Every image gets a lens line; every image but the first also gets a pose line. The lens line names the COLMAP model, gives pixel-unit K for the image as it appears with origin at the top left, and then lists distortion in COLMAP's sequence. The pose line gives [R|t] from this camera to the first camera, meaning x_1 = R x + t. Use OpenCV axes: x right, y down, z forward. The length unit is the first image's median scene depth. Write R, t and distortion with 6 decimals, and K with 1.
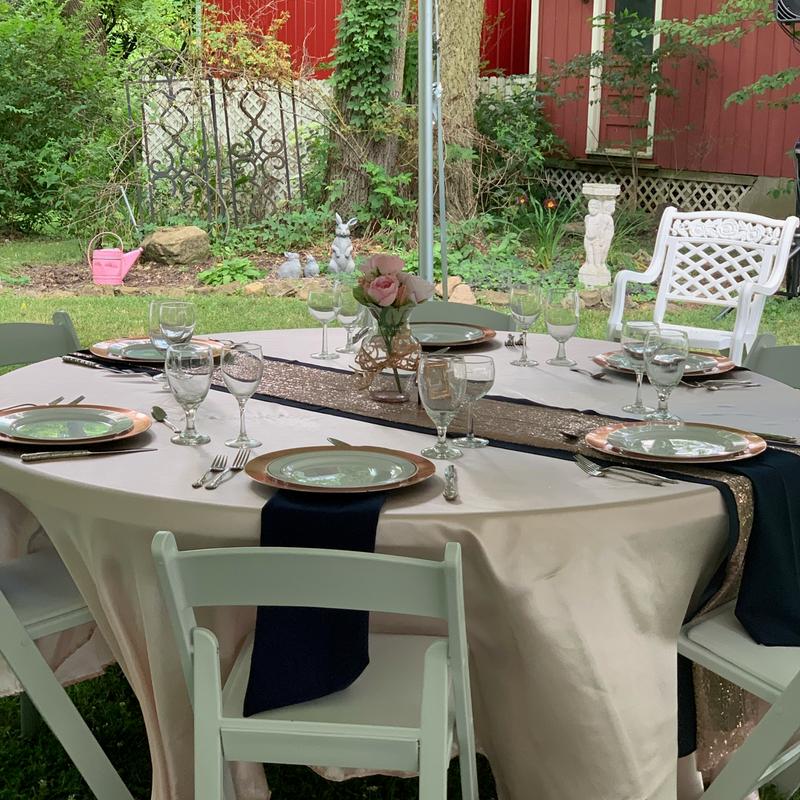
lens RADIAL K [[1559.9, 0, 400.0], [0, 1559.9, 400.0], [0, 0, 1]] dist [-0.045990, 0.380418]
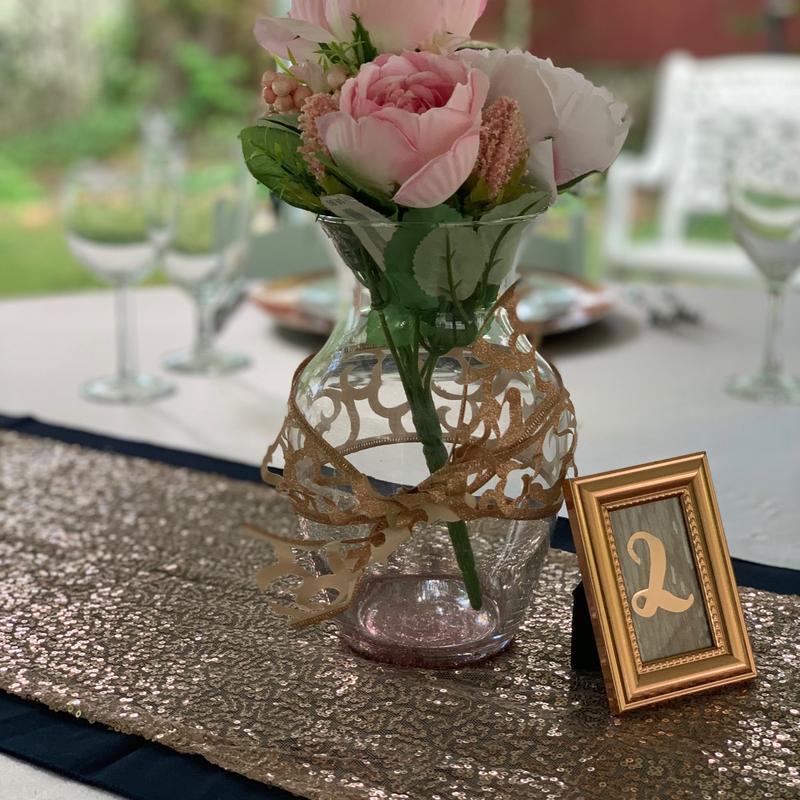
lens RADIAL K [[1559.9, 0, 400.0], [0, 1559.9, 400.0], [0, 0, 1]] dist [-0.045990, 0.380418]
pose [[0.992607, -0.046493, 0.112119, -0.029499], [0.041200, 0.997945, 0.049077, -0.039259], [-0.114170, -0.044095, 0.992482, 0.688411]]
